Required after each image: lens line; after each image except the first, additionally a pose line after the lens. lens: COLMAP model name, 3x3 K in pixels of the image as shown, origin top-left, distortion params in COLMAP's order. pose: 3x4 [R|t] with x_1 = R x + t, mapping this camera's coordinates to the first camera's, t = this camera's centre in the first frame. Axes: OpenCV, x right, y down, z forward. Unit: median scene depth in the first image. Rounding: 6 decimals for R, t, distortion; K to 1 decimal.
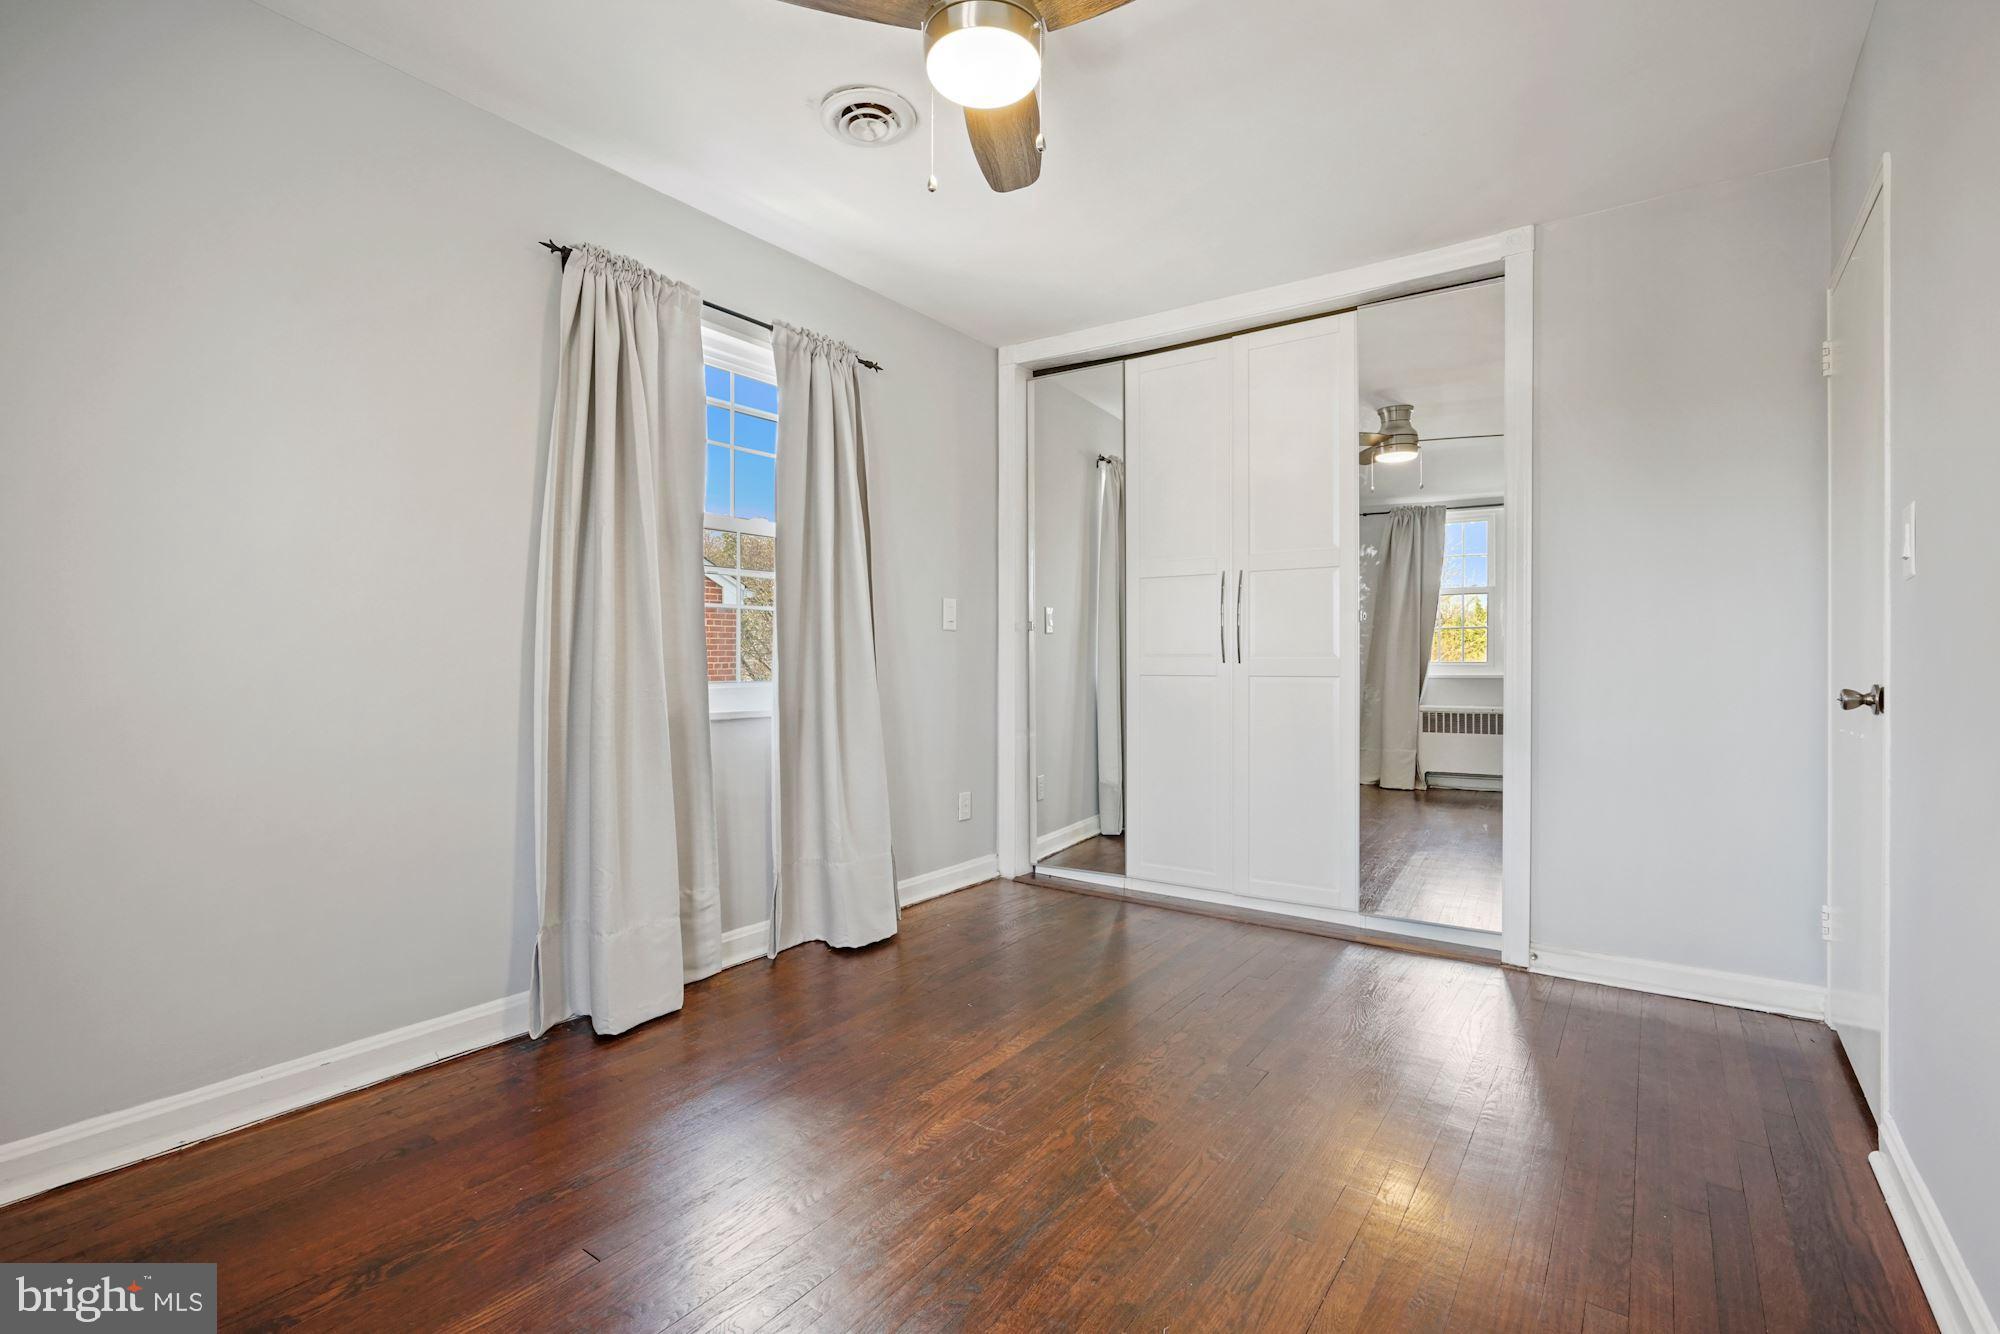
lens RADIAL K [[926.3, 0, 1009.7], [0, 926.3, 663.7], [0, 0, 1]] dist [-0.001256, 0.002521]
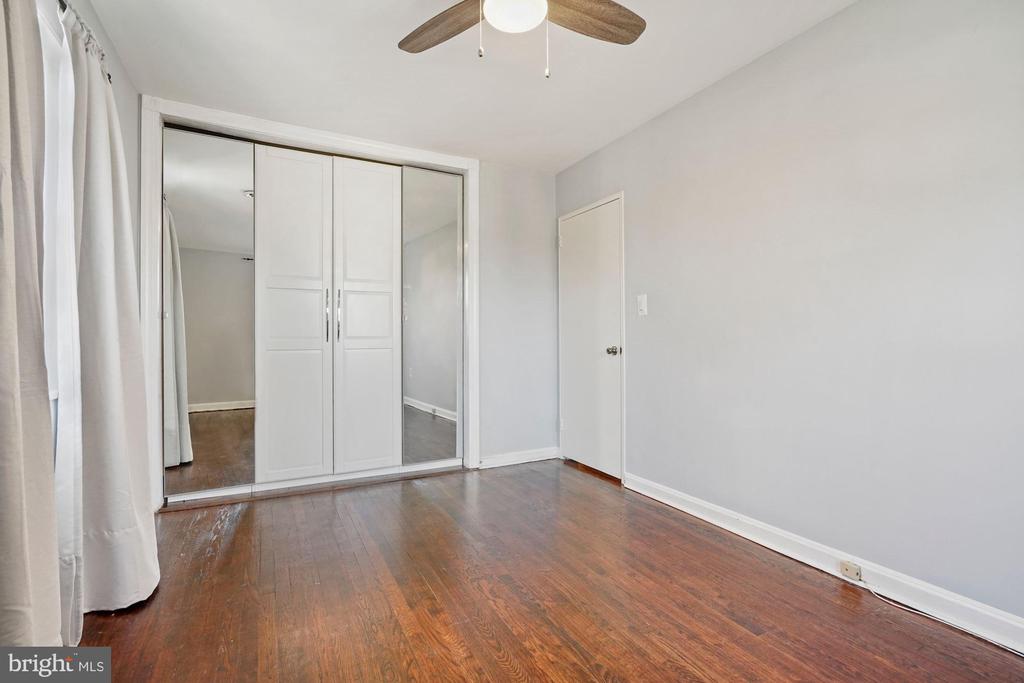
lens RADIAL K [[474.3, 0, 517.0], [0, 474.3, 341.1], [0, 0, 1]] dist [-0.001256, 0.002521]
pose [[0.448640, -0.005168, 0.893698, -0.435757], [0.009045, 0.999958, 0.001242, -0.001364], [-0.893667, 0.007526, 0.448668, 0.311506]]
